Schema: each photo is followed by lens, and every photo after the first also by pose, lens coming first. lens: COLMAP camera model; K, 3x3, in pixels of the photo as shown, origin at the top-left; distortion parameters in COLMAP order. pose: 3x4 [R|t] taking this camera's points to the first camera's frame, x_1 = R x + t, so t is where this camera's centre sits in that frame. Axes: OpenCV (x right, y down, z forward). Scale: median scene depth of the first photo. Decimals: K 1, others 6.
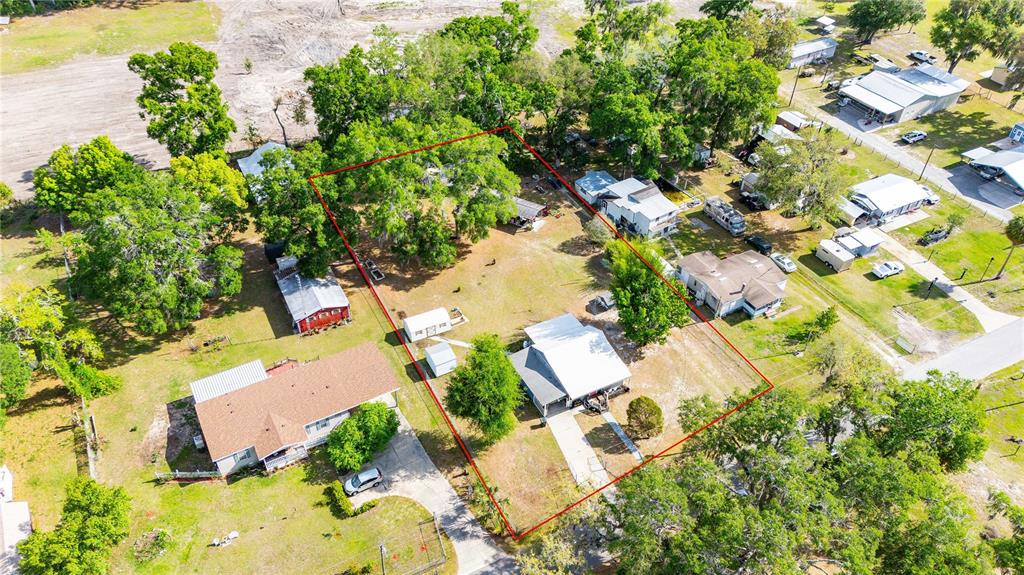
lens RADIAL K [[749.6, 0, 509.9], [0, 749.6, 290.6], [0, 0, 1]] dist [0.100840, -0.097066]
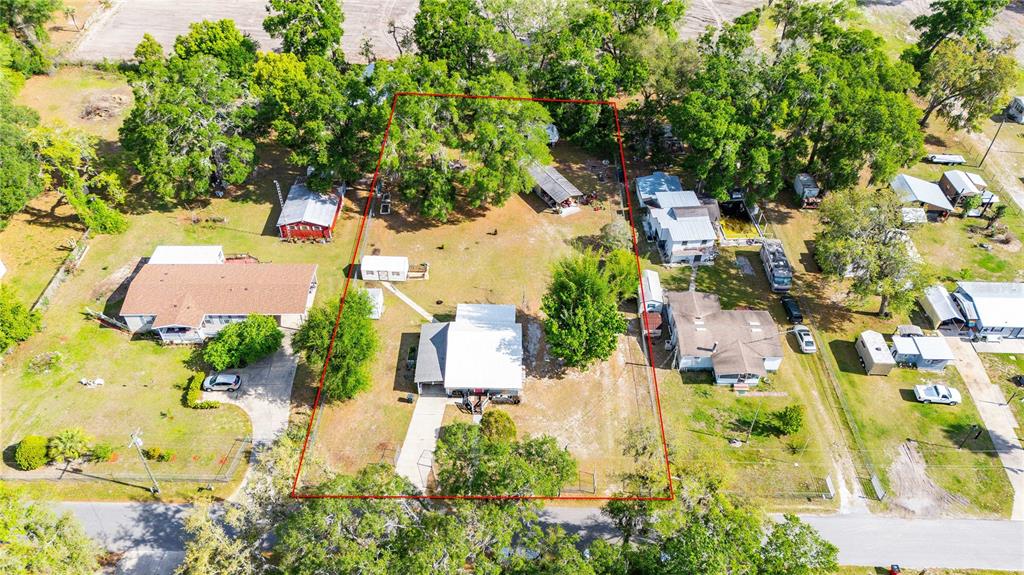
lens RADIAL K [[749.6, 0, 509.9], [0, 749.6, 290.6], [0, 0, 1]] dist [0.100840, -0.097066]
pose [[0.878809, 0.327099, -0.347421, 0.364301], [-0.310877, 0.944832, 0.103195, -0.075412], [0.362010, 0.017317, 0.932014, 0.127479]]
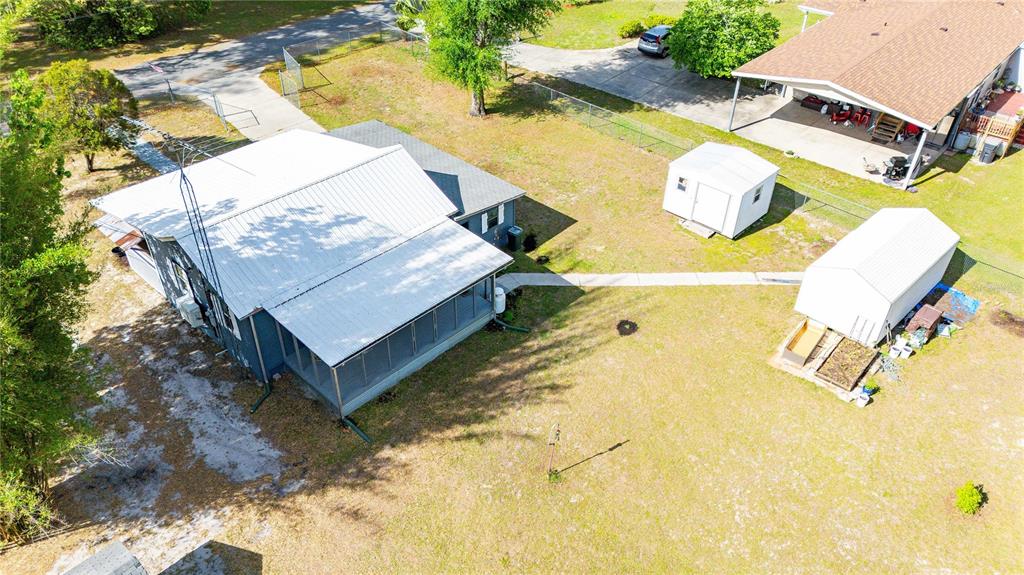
lens RADIAL K [[749.6, 0, 509.9], [0, 749.6, 290.6], [0, 0, 1]] dist [0.100840, -0.097066]
pose [[-0.945807, 0.179531, -0.270587, 0.080933], [-0.227073, 0.230021, 0.946324, -0.167480], [0.232135, 0.956483, -0.176789, 0.959485]]
